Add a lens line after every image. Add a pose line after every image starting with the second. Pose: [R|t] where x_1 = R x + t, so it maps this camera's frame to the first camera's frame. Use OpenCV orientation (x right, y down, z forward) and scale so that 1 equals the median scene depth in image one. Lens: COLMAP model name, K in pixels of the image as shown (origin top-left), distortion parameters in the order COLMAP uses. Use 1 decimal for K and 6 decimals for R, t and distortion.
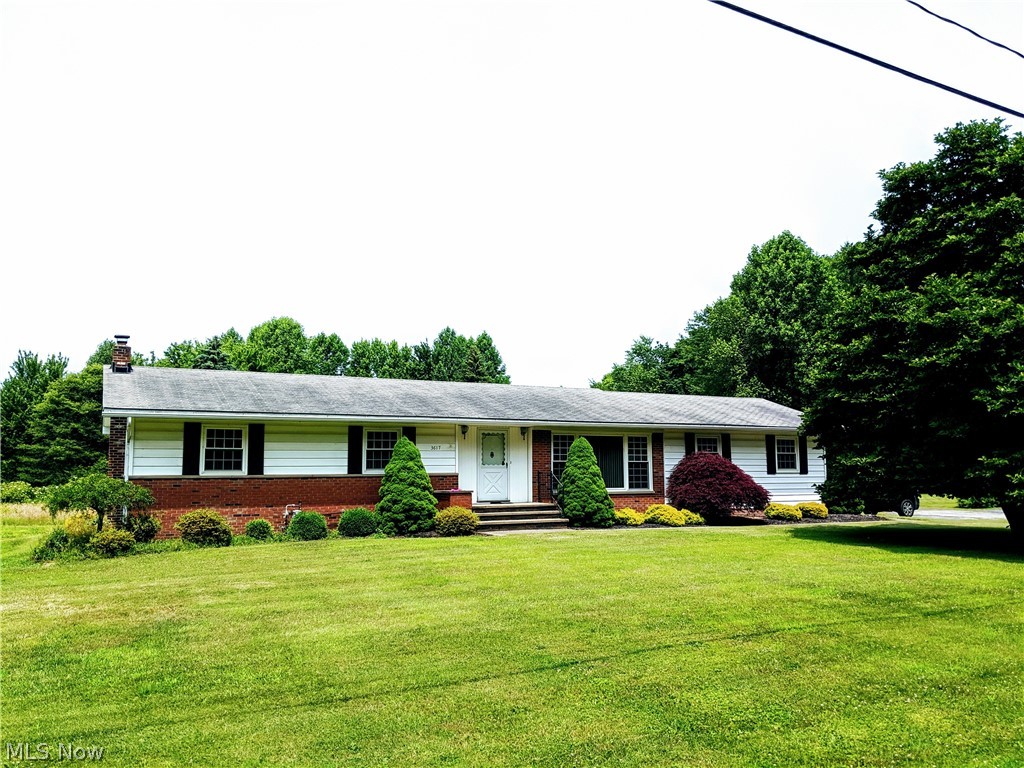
lens RADIAL K [[825.8, 0, 517.1], [0, 825.8, 384.7], [0, 0, 1]] dist [0.104364, -0.196005]
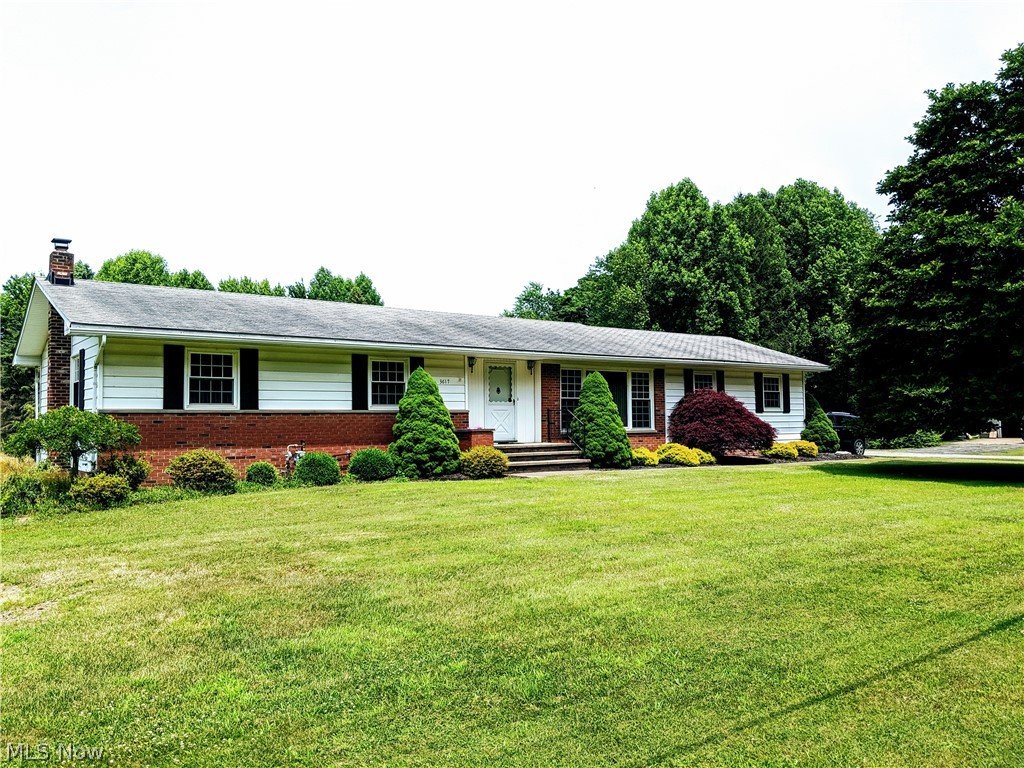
lens RADIAL K [[825.8, 0, 517.1], [0, 825.8, 384.7], [0, 0, 1]] dist [0.104364, -0.196005]
pose [[0.984412, 0.004331, 0.175827, -0.177472], [-0.014765, 0.998203, 0.058077, 0.027580], [-0.175260, -0.059768, 0.982706, 0.119112]]
